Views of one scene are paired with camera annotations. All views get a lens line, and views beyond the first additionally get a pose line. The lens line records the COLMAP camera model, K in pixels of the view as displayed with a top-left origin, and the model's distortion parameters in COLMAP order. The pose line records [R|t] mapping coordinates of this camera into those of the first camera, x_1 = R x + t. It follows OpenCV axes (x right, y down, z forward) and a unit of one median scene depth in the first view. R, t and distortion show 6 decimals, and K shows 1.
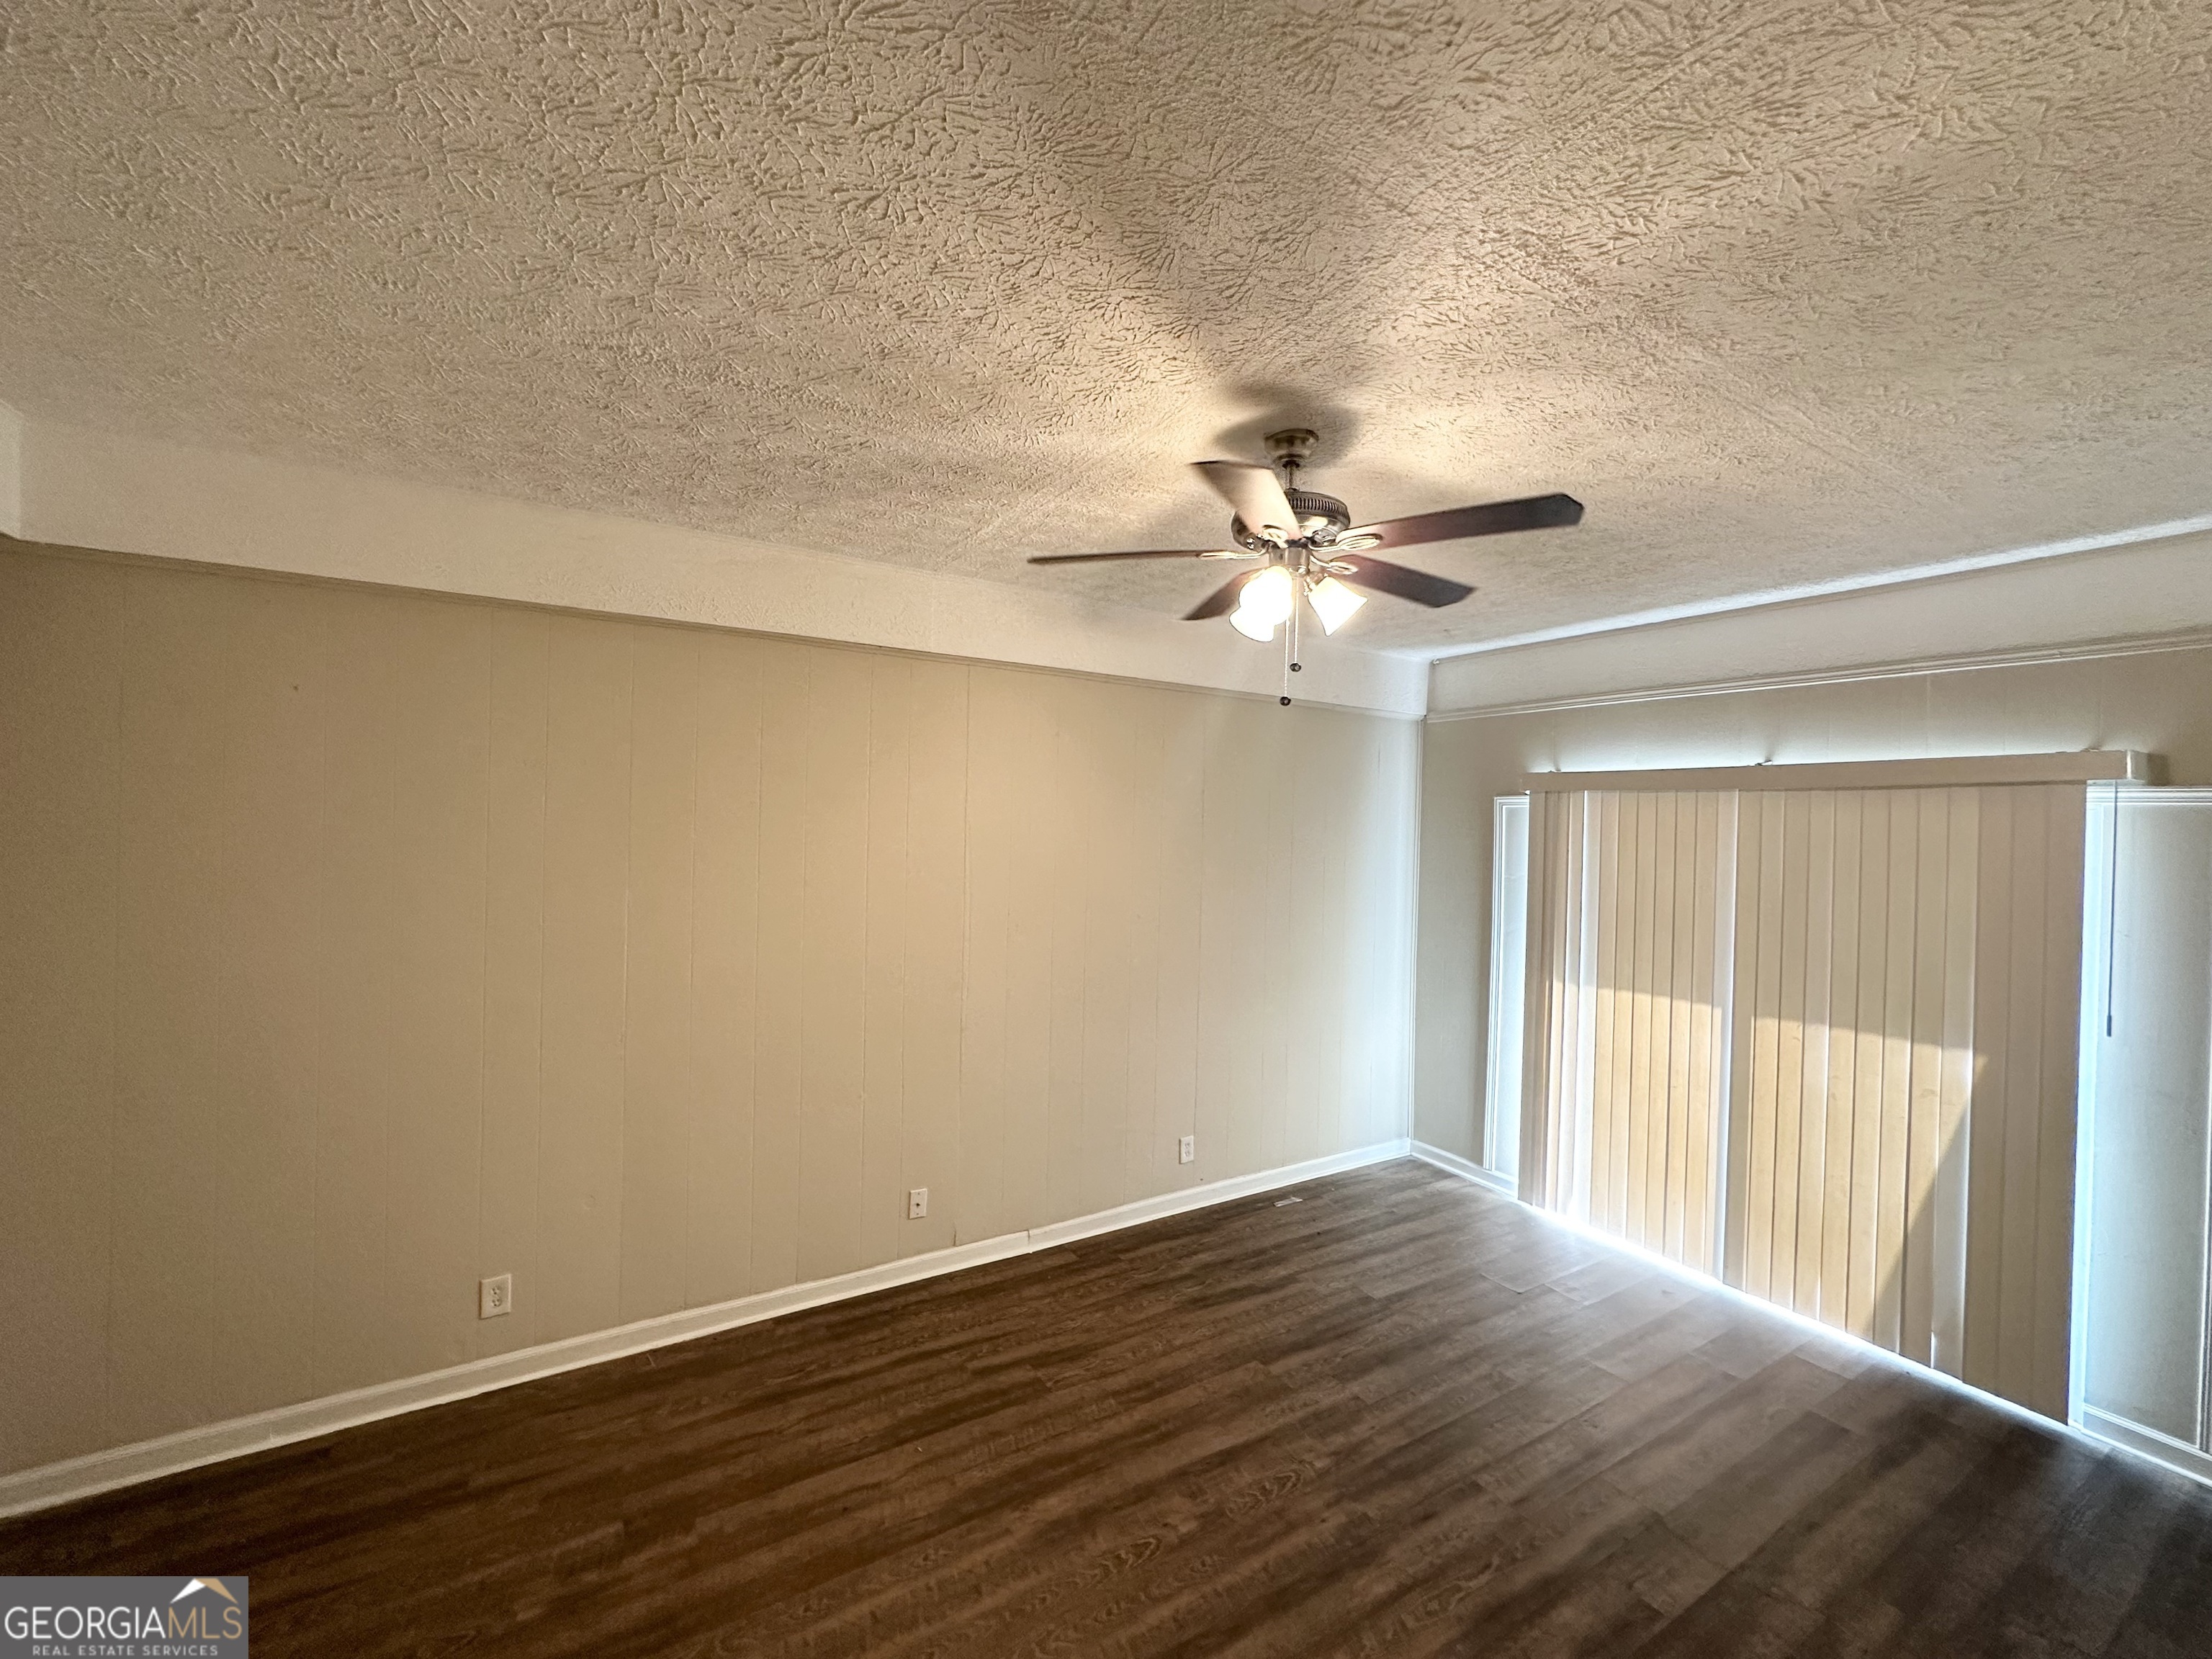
lens RADIAL K [[875.6, 0, 1104.8], [0, 875.6, 830.4], [0, 0, 1]] dist [-0.003425, 0.000285]
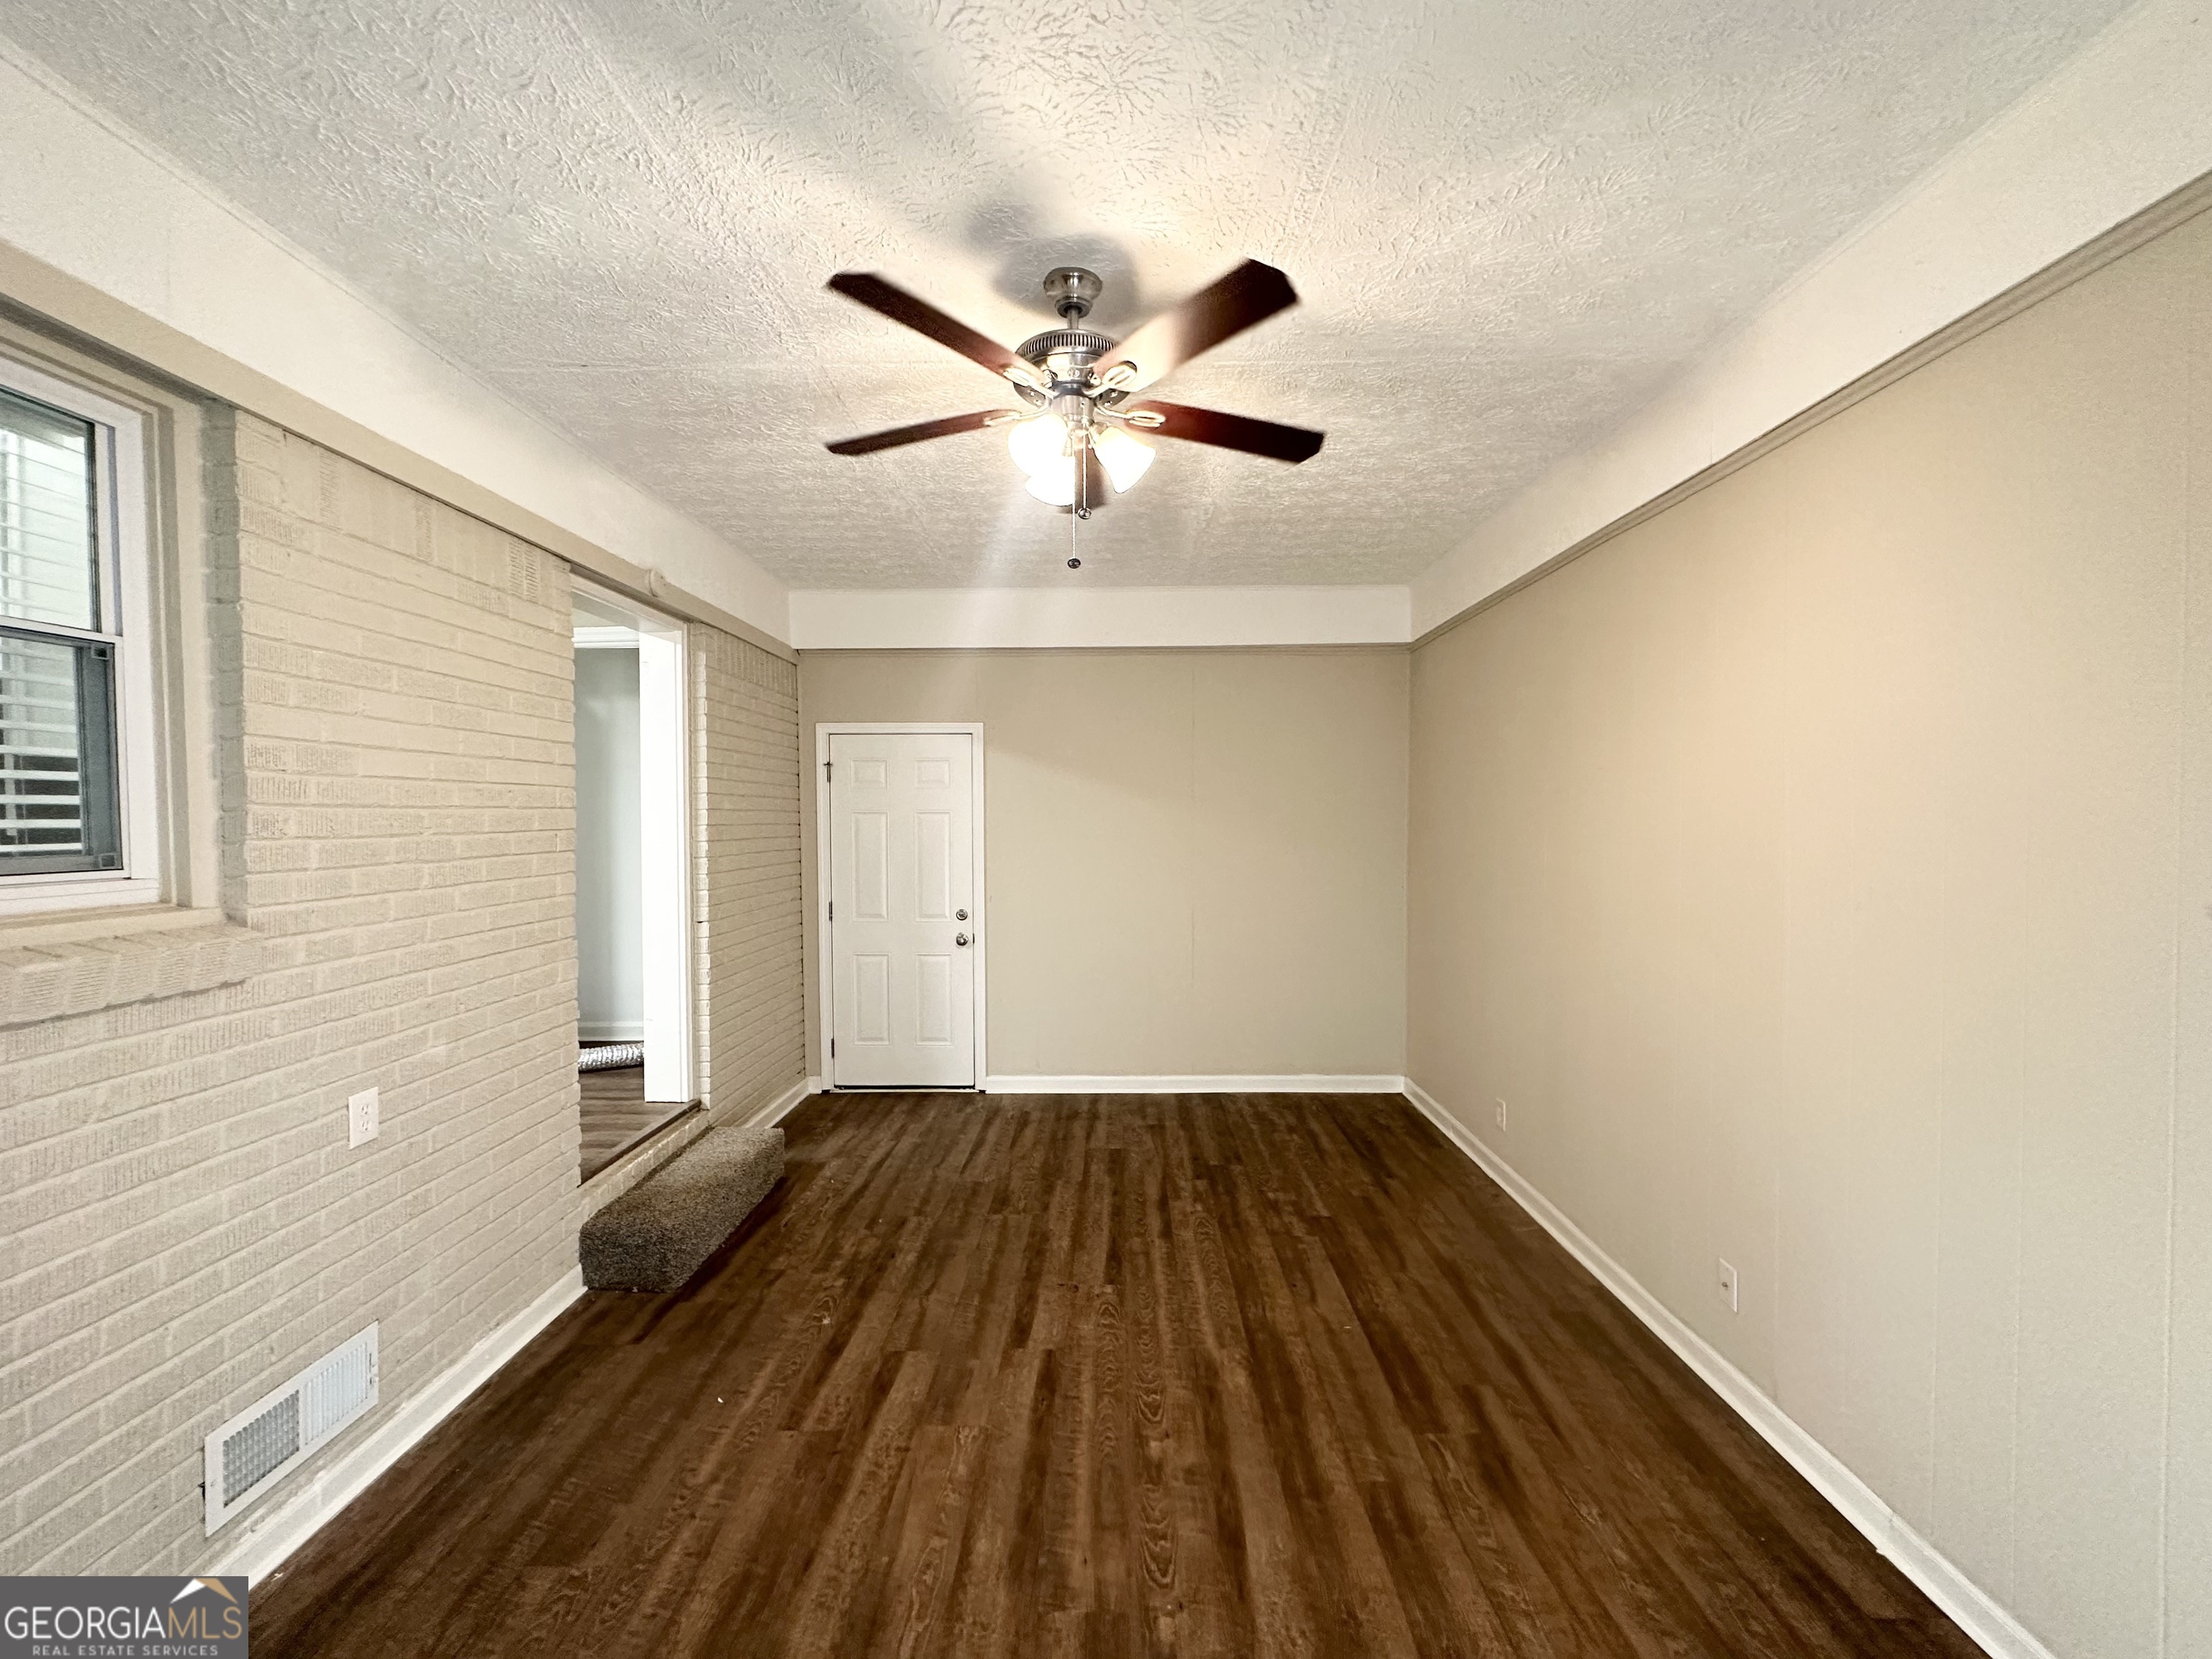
lens RADIAL K [[875.6, 0, 1106.2], [0, 875.6, 832.3], [0, 0, 1]] dist [-0.003425, 0.000285]
pose [[-0.522408, -0.006471, -0.852671, 0.857570], [-0.017704, 0.999838, 0.003259, 0.121774], [0.852512, 0.016798, -0.522438, 1.325859]]
